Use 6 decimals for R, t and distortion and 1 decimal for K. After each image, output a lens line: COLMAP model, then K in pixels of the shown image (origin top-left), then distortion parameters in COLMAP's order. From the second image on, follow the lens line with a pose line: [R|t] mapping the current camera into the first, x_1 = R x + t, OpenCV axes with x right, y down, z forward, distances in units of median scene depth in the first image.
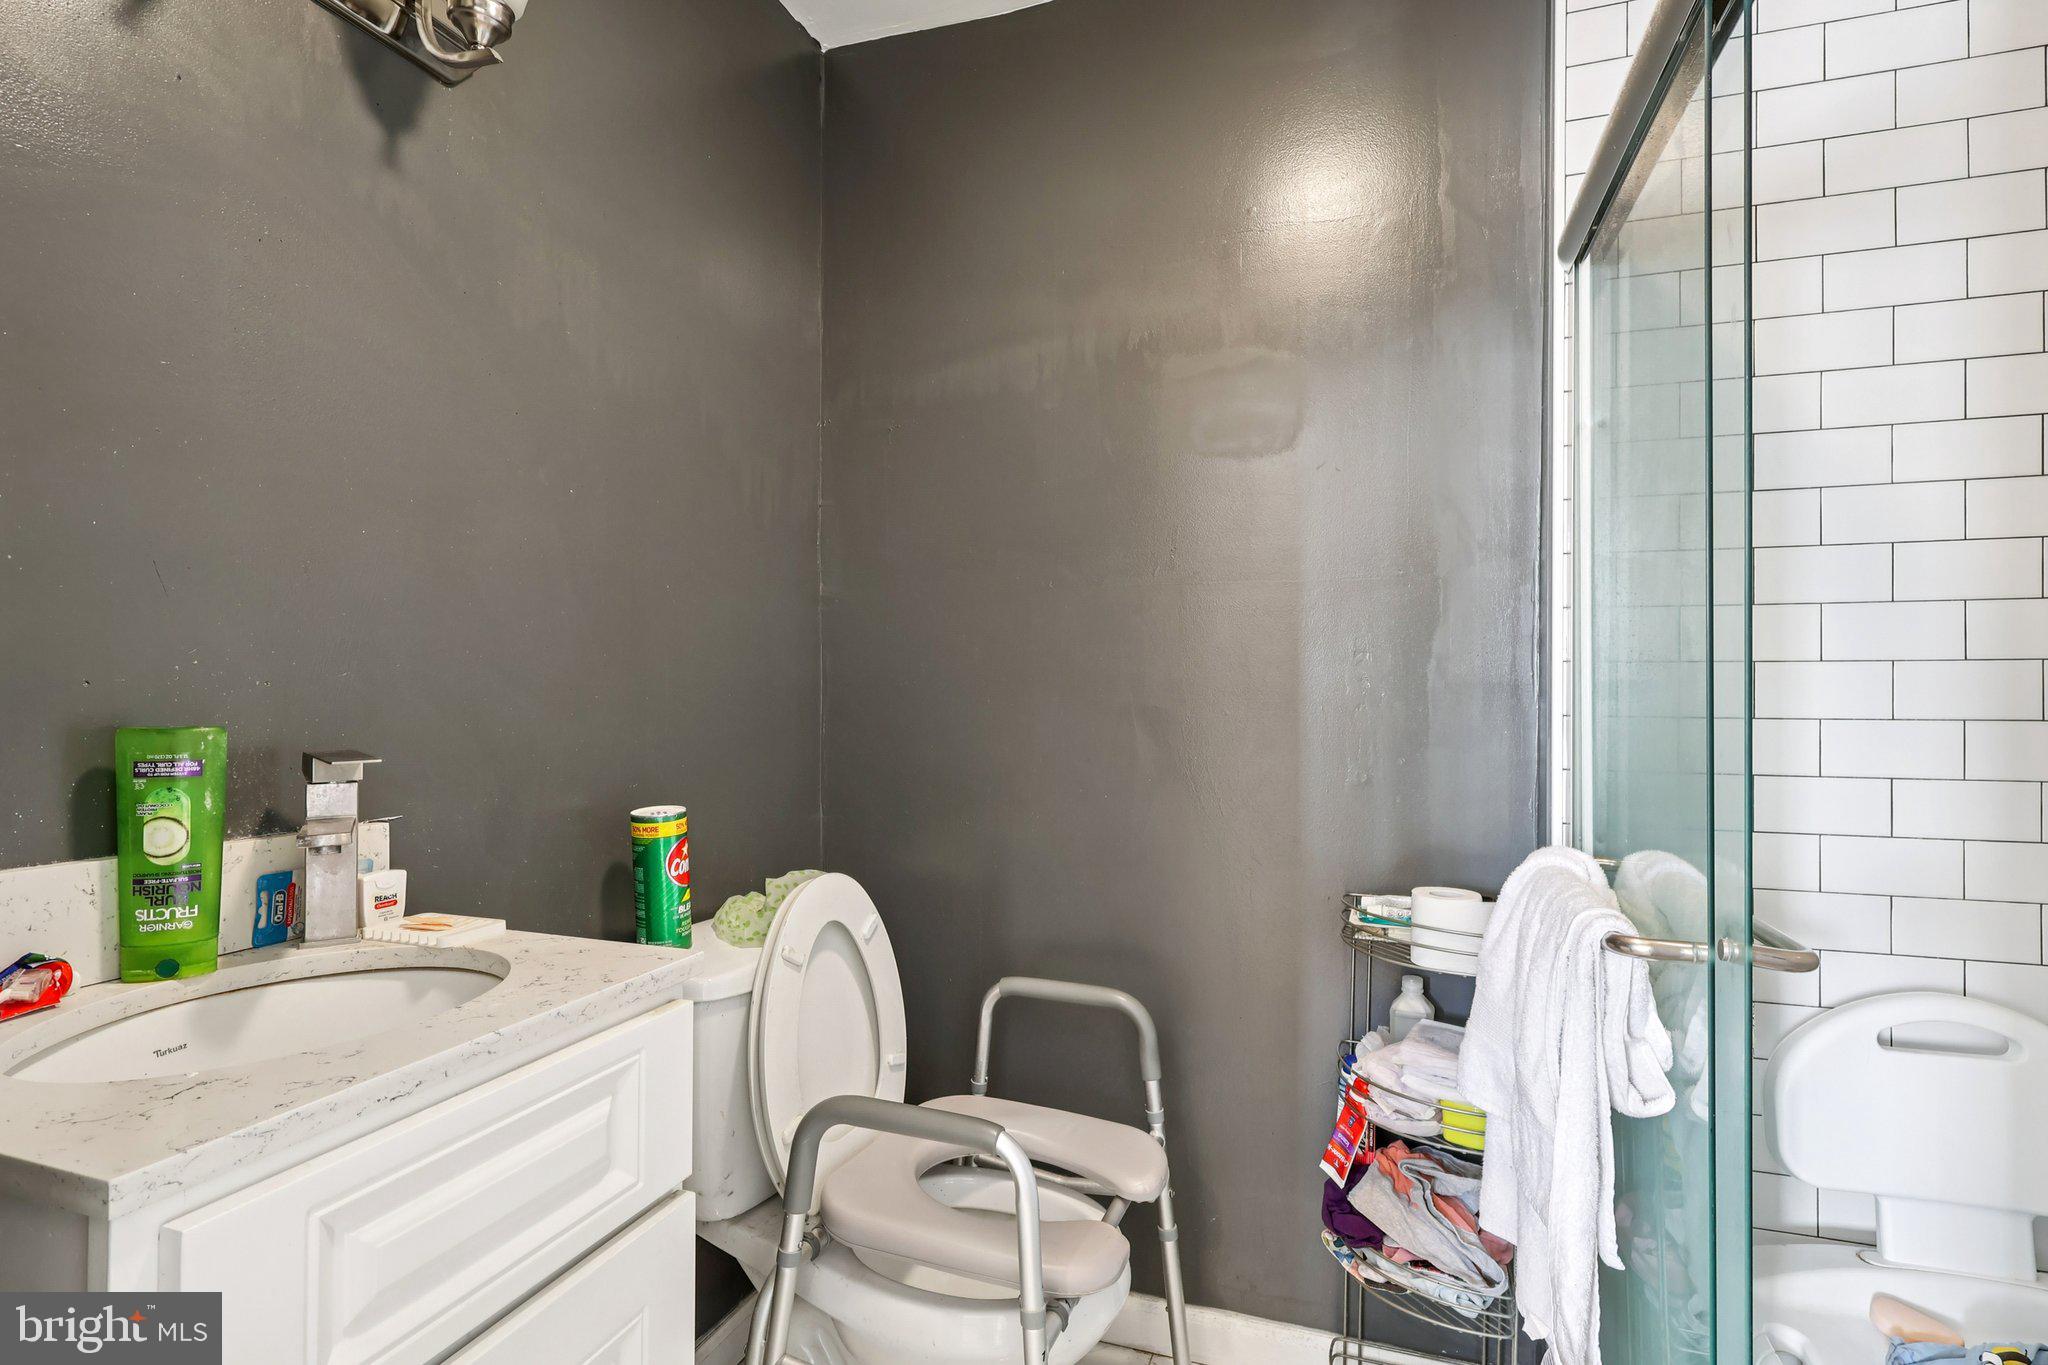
lens RADIAL K [[998.5, 0, 1027.3], [0, 998.5, 686.4], [0, 0, 1]] dist [-0.003818, -0.000011]
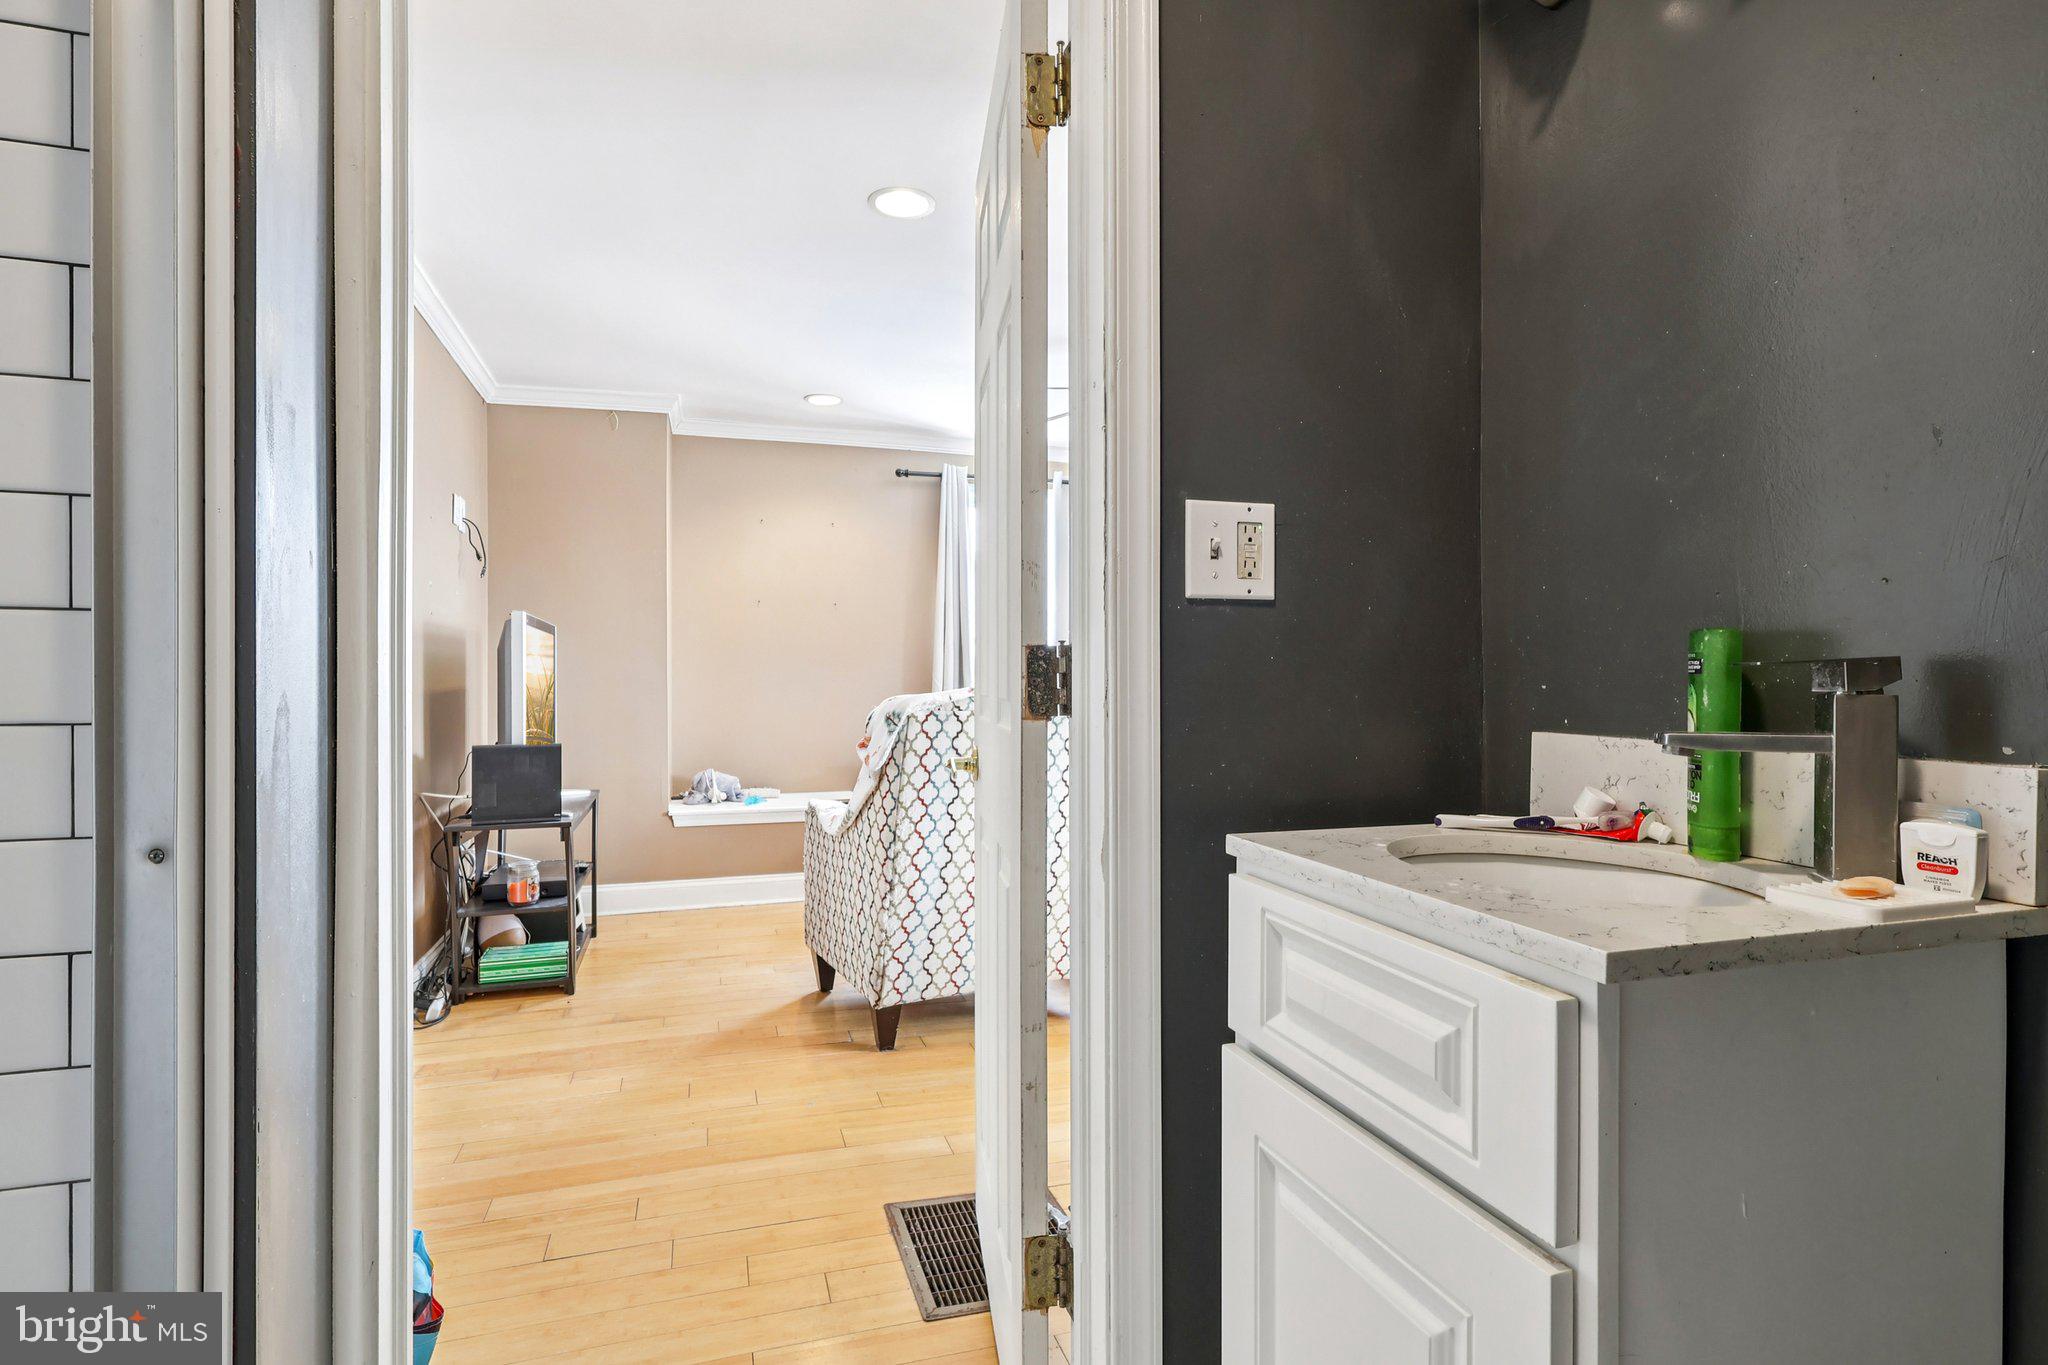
lens RADIAL K [[998.5, 0, 1039.3], [0, 998.5, 681.6], [0, 0, 1]] dist [-0.003818, -0.000011]
pose [[-0.800420, -0.003315, -0.599430, 0.401869], [-0.003467, 0.999994, -0.000900, 0.101605], [0.599429, 0.001358, -0.800426, 1.449579]]
